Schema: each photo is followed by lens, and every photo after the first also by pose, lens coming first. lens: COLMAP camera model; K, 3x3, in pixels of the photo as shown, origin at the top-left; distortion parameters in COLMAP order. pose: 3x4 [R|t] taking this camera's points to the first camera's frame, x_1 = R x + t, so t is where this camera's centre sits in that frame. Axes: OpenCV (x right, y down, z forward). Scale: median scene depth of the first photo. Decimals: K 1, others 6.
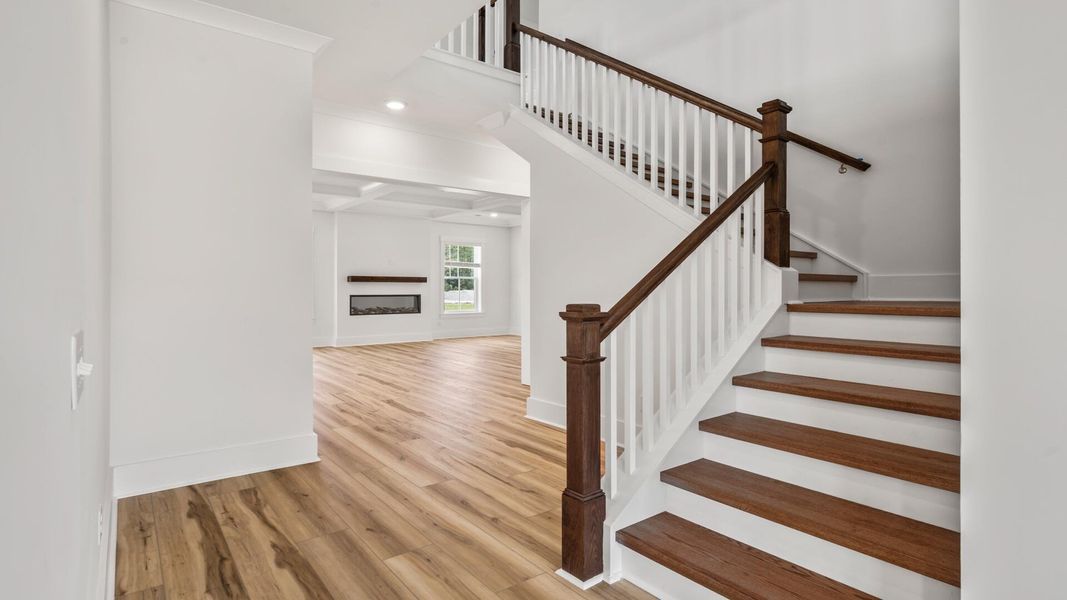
lens RADIAL K [[487.2, 0, 533.6], [0, 487.2, 297.3], [0, 0, 1]] dist [-0.022286, -0.000494]
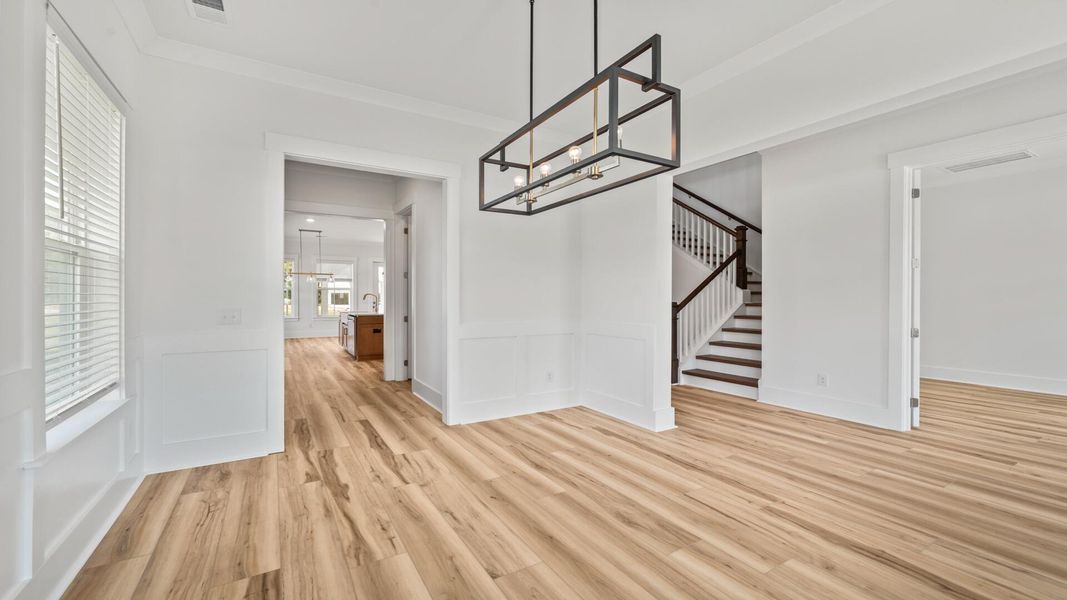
lens RADIAL K [[426.3, 0, 536.5], [0, 426.3, 300.9], [0, 0, 1]] dist [-0.001946, 0.000125]
pose [[0.995550, 0.009047, -0.093800, -0.398228], [-0.008797, 0.999957, 0.003080, 0.004672], [0.093824, -0.002241, 0.995586, -1.440292]]
